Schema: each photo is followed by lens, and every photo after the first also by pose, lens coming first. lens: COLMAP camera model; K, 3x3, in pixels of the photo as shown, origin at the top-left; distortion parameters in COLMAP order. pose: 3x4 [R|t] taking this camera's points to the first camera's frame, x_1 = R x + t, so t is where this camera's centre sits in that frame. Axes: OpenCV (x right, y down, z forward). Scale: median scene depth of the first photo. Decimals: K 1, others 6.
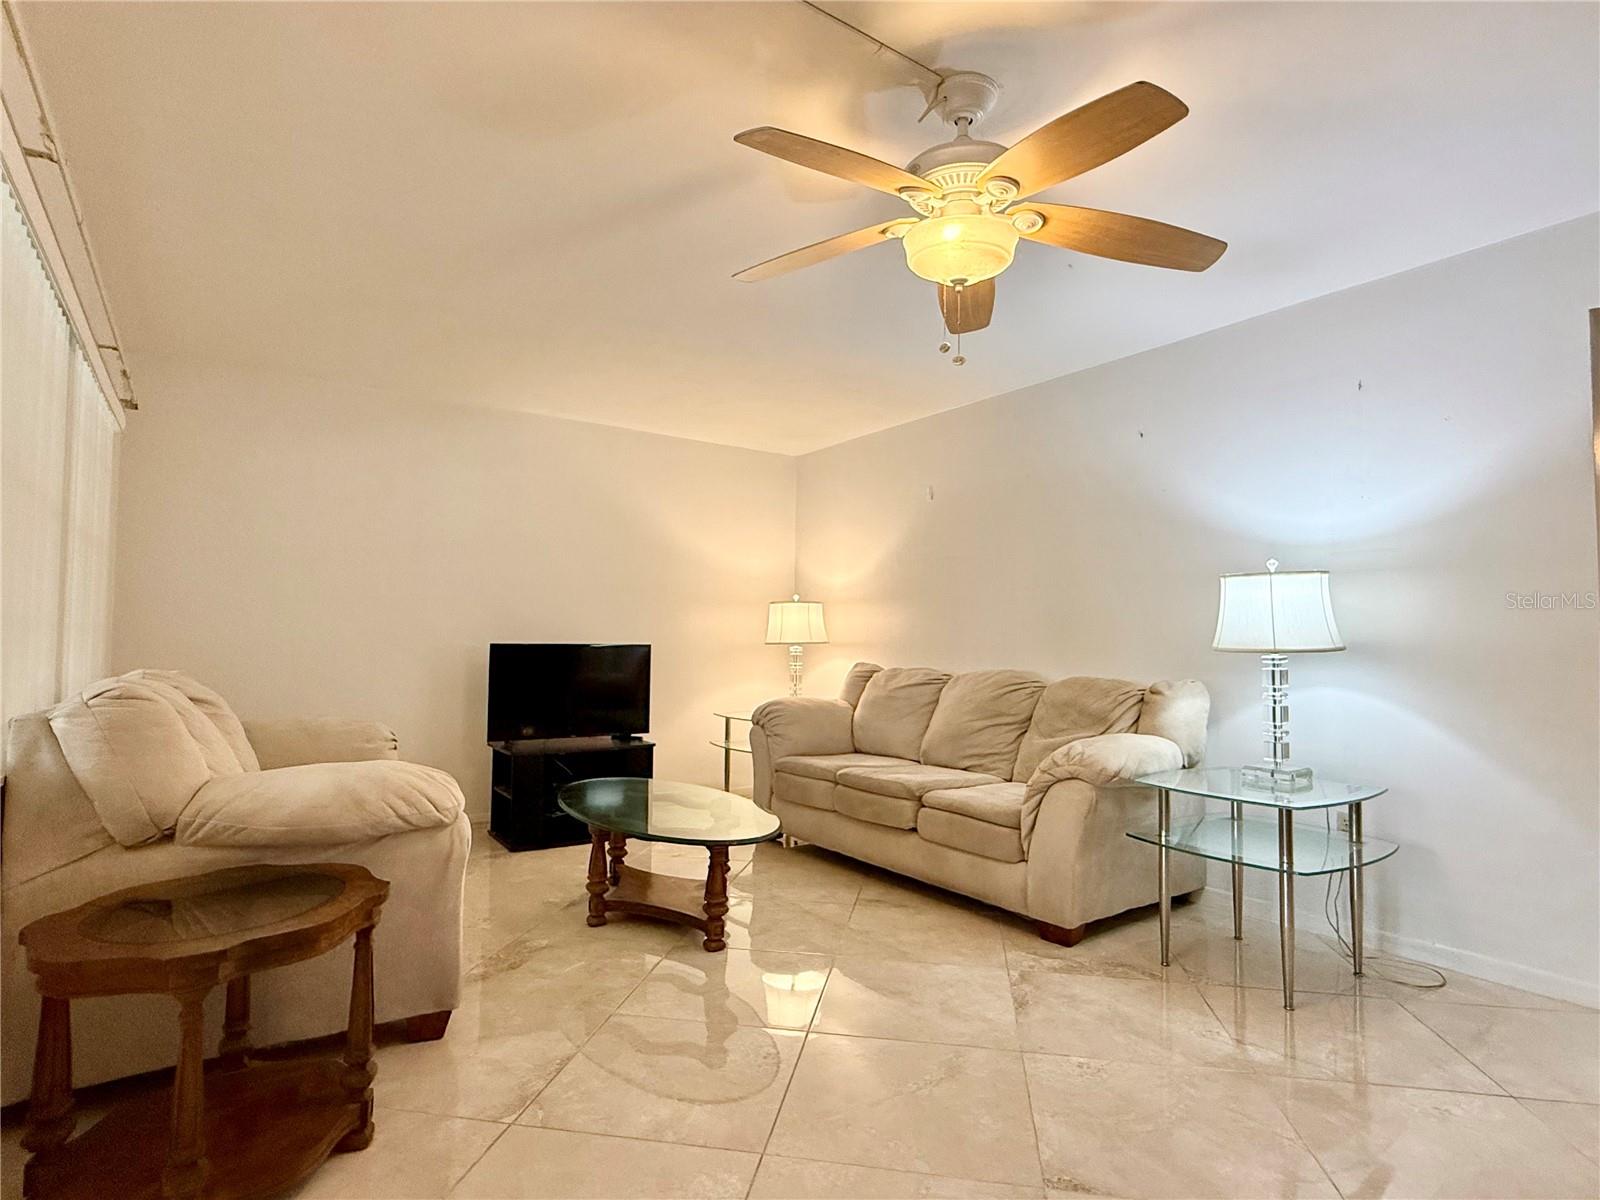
lens RADIAL K [[848.9, 0, 799.4], [0, 848.9, 599.7], [0, 0, 1]] dist [-0.006180, 0.000578]
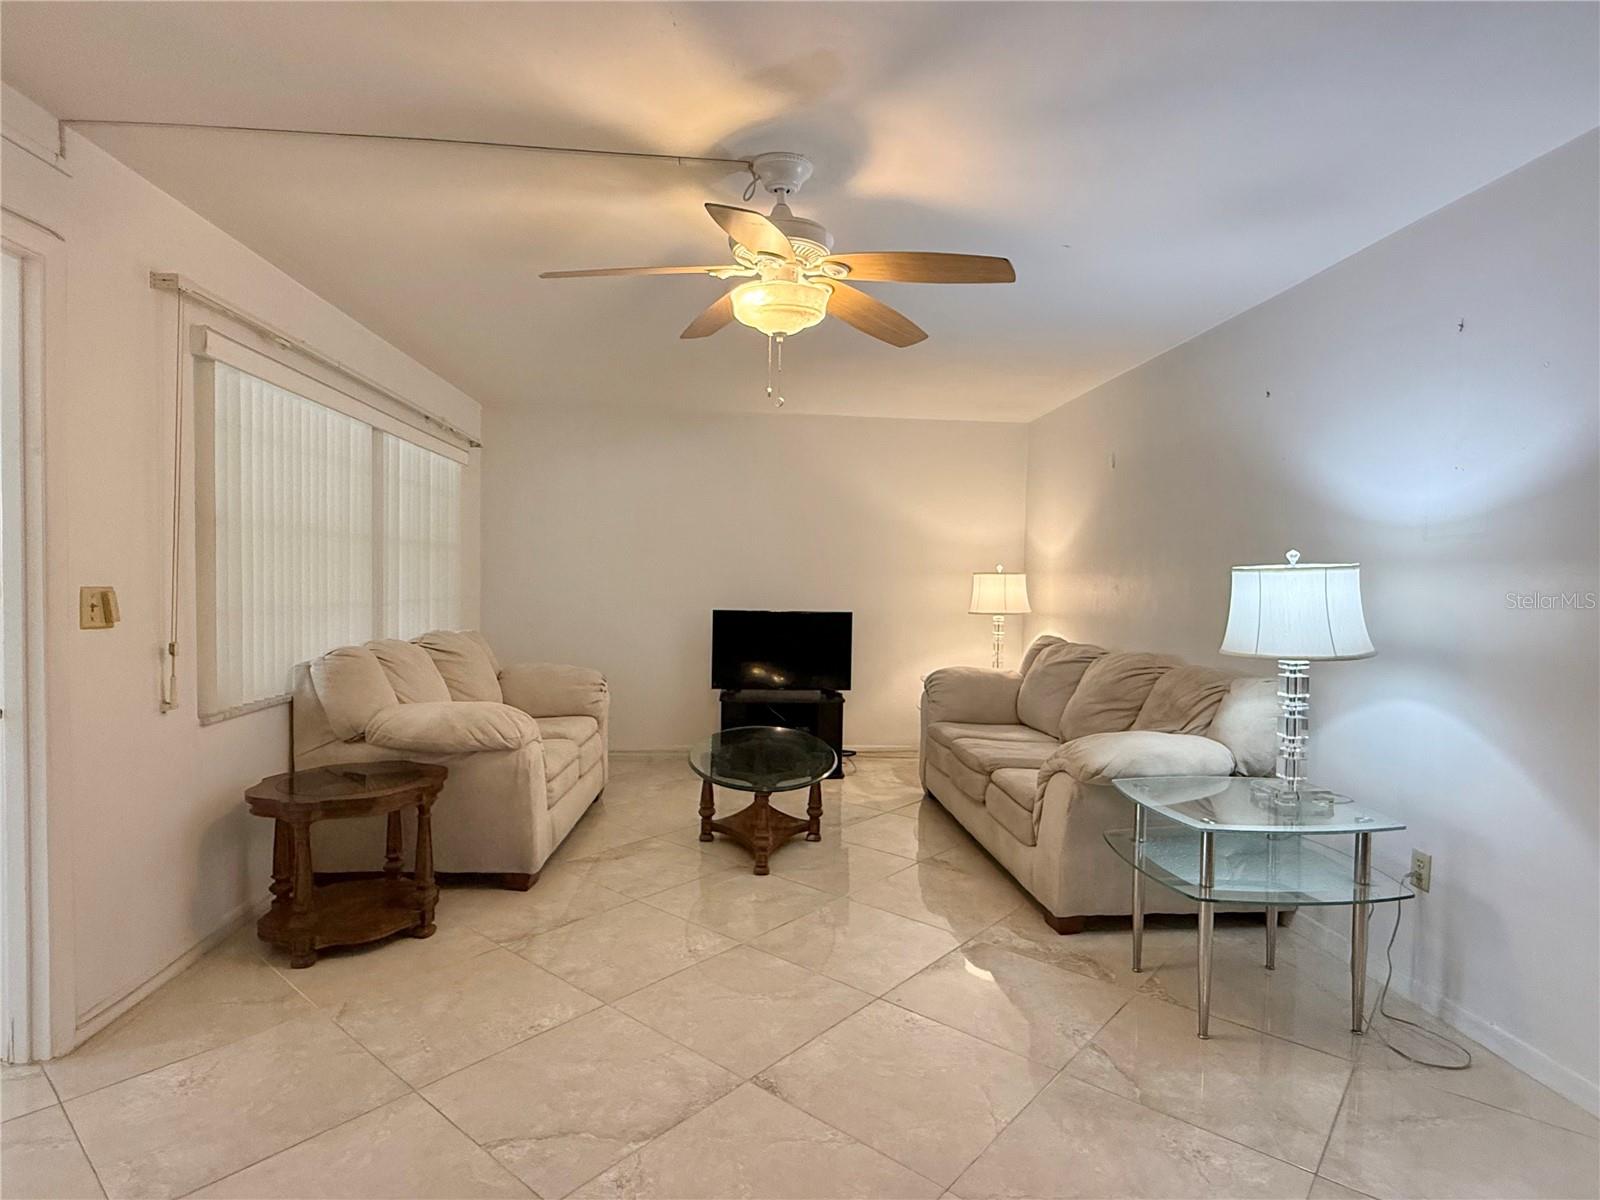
lens RADIAL K [[848.9, 0, 801.3], [0, 848.9, 600.5], [0, 0, 1]] dist [-0.006180, 0.000578]
pose [[0.866952, 0.019250, -0.498020, 0.527903], [0.013786, 0.997945, 0.062571, -0.054797], [0.498201, -0.061112, 0.864905, -0.007819]]
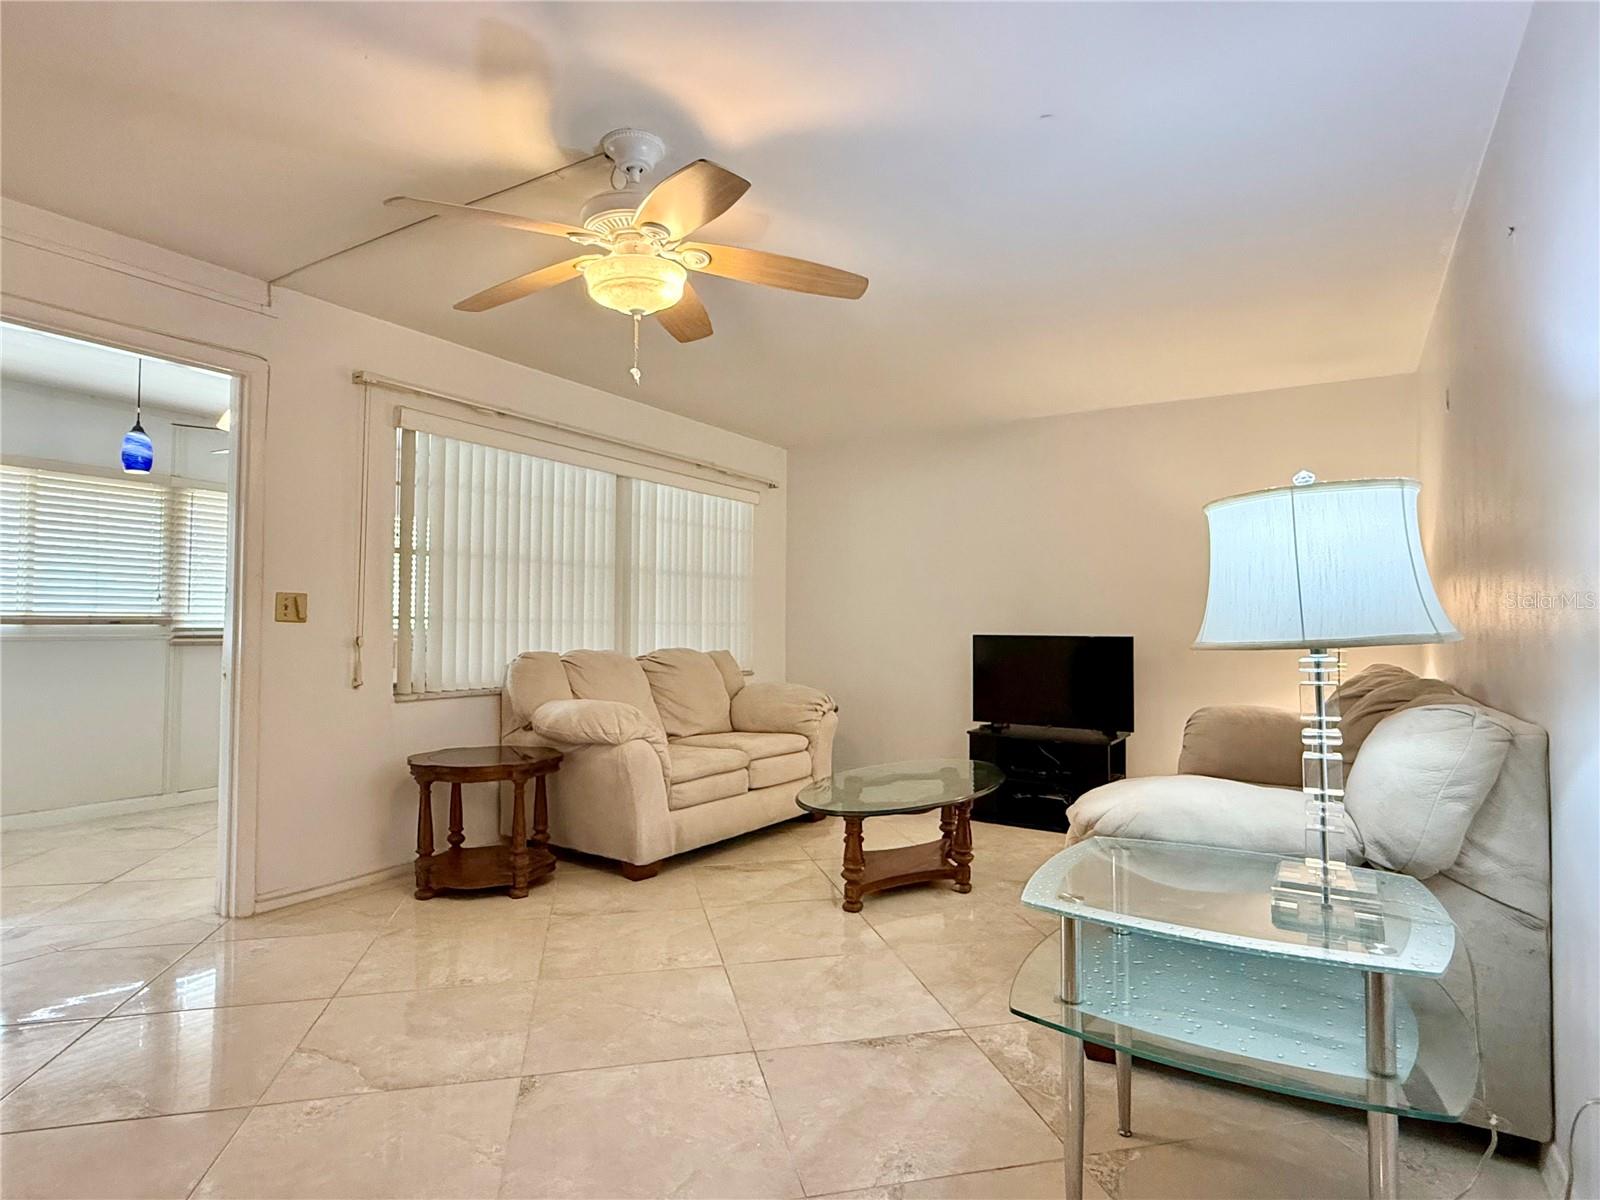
lens RADIAL K [[848.9, 0, 807.0], [0, 848.9, 601.2], [0, 0, 1]] dist [-0.006180, 0.000578]
pose [[0.402540, -0.033932, -0.914773, 0.859819], [0.040494, 0.998995, -0.019237, 0.028007], [0.914506, -0.029299, 0.403509, 0.488817]]
